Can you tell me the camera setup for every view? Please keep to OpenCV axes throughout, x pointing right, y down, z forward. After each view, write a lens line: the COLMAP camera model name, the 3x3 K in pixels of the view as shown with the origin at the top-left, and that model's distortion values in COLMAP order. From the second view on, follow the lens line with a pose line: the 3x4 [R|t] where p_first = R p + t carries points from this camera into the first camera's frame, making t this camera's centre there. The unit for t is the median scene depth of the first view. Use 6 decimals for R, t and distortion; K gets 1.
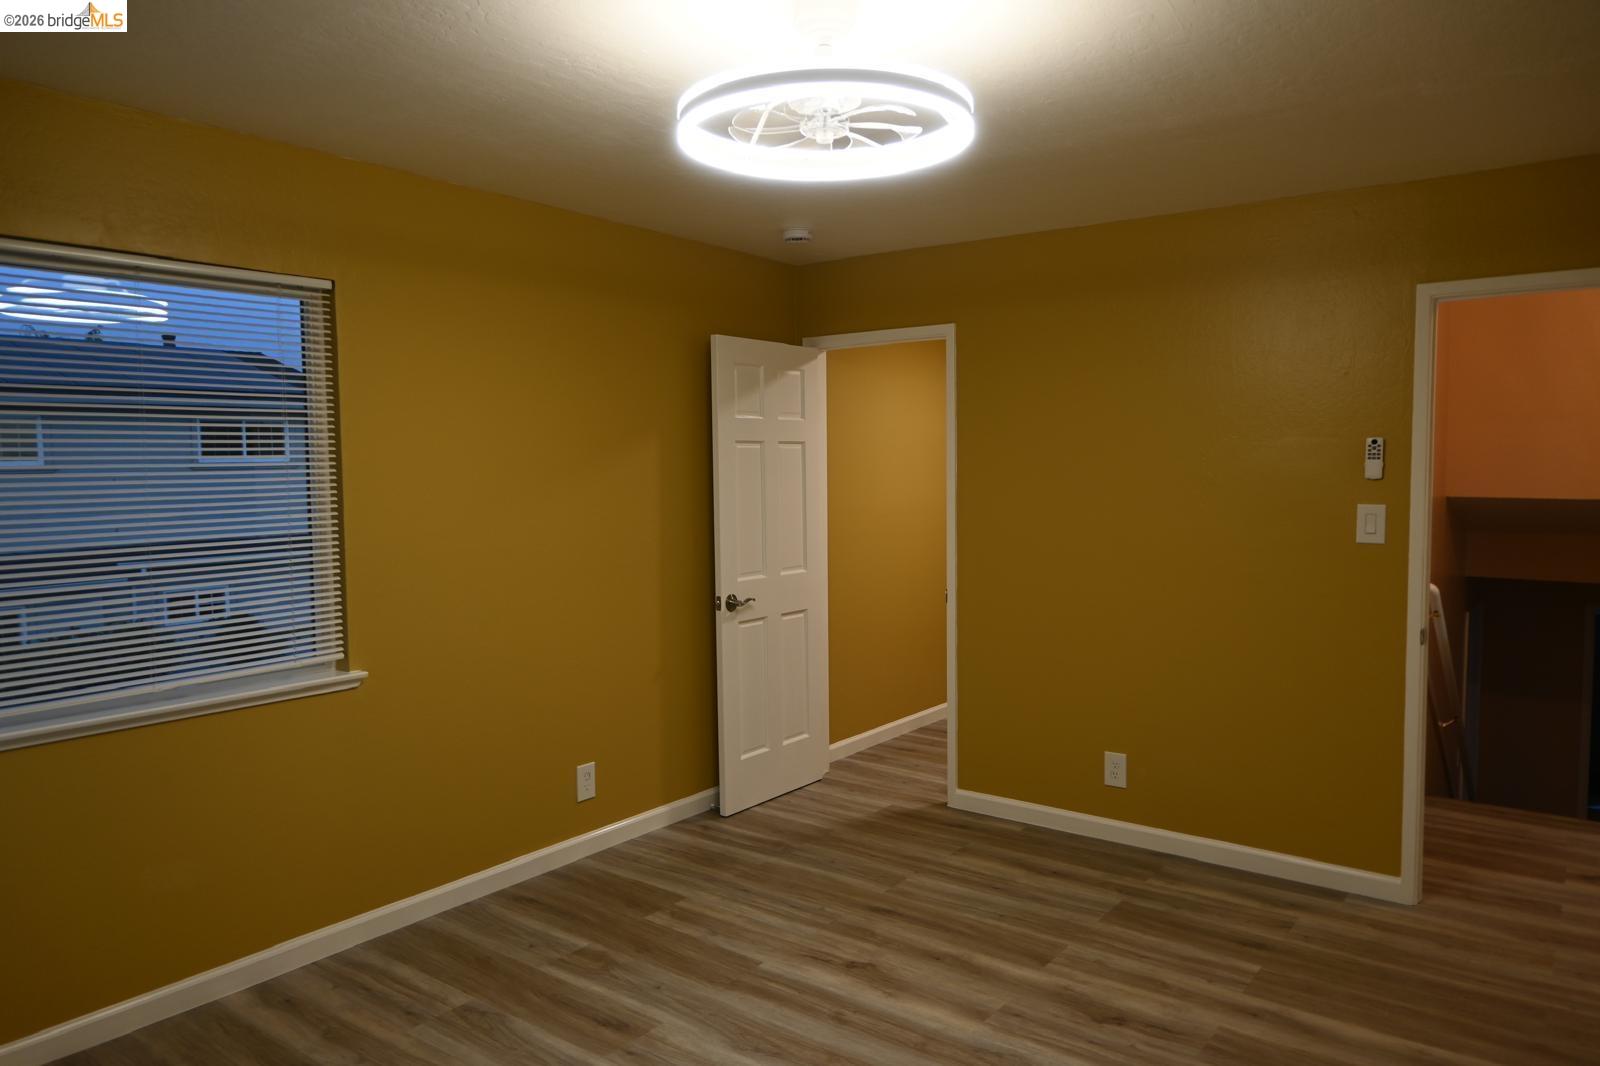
lens RADIAL K [[1106.5, 0, 799.1], [0, 1106.5, 532.7], [0, 0, 1]] dist [0.020569, -0.006882]
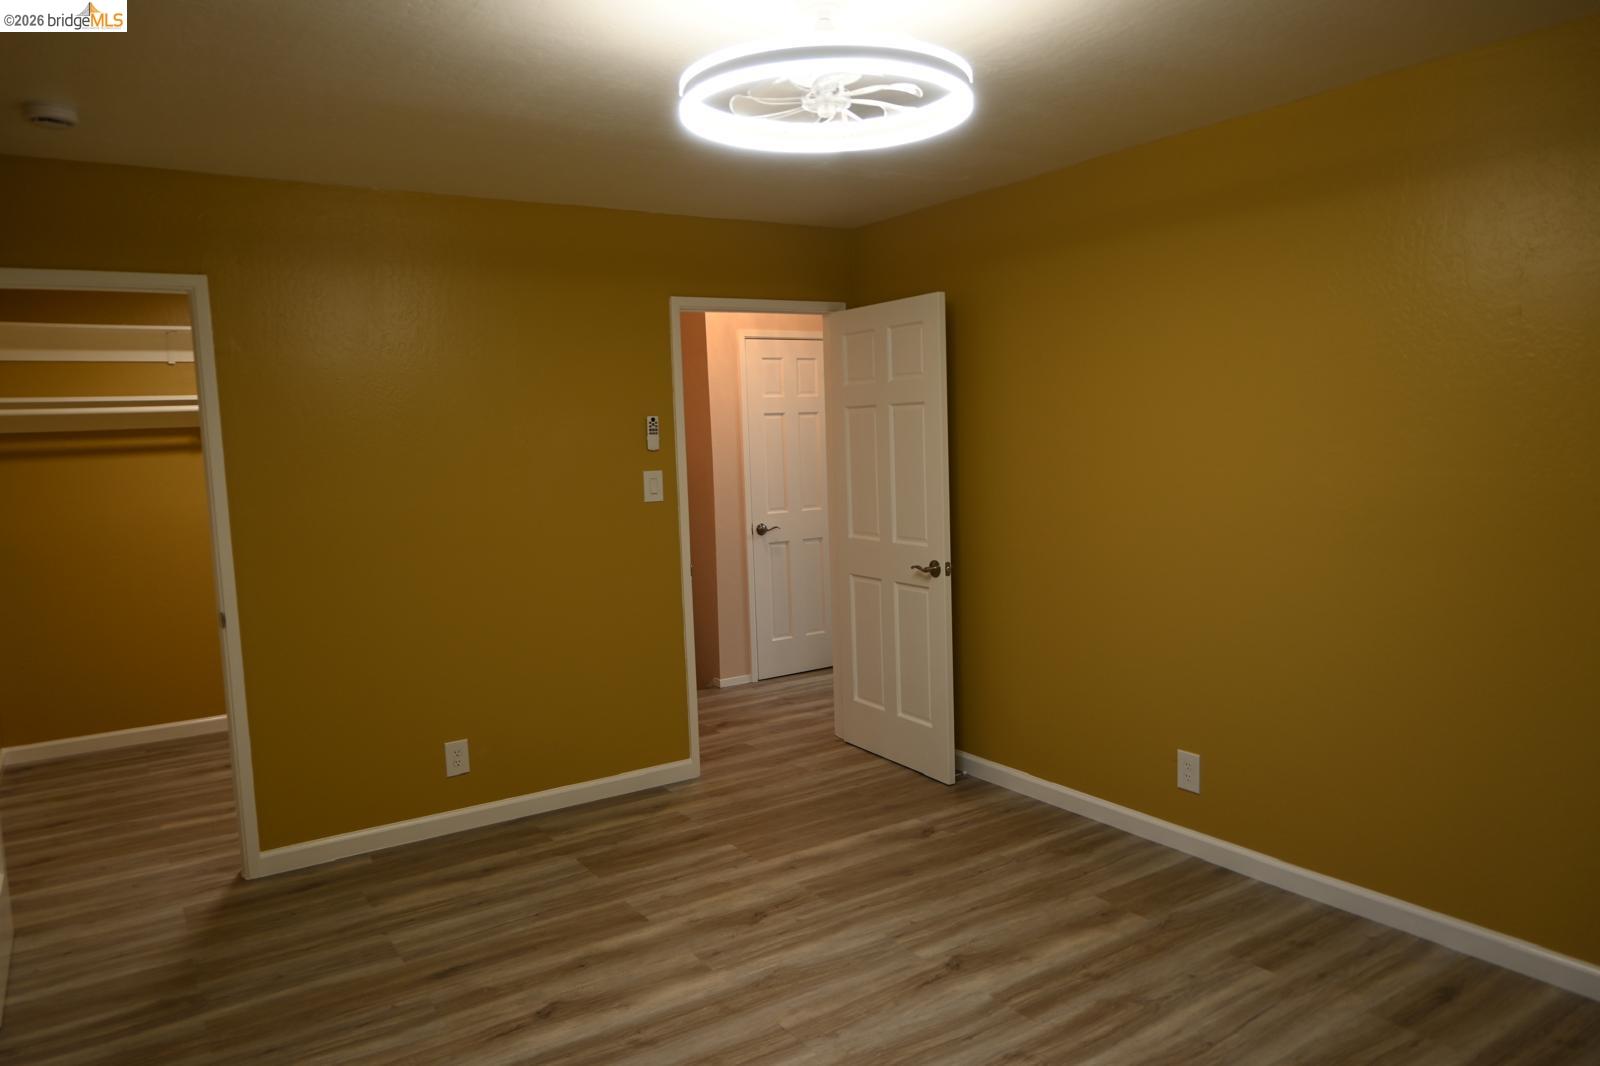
lens RADIAL K [[1106.5, 0, 797.4], [0, 1106.5, 533.9], [0, 0, 1]] dist [0.020569, -0.006882]
pose [[0.338536, -0.100608, 0.935560, -0.595092], [0.093872, 0.992918, 0.072808, -0.030289], [-0.936259, 0.063175, 0.345582, 0.428853]]
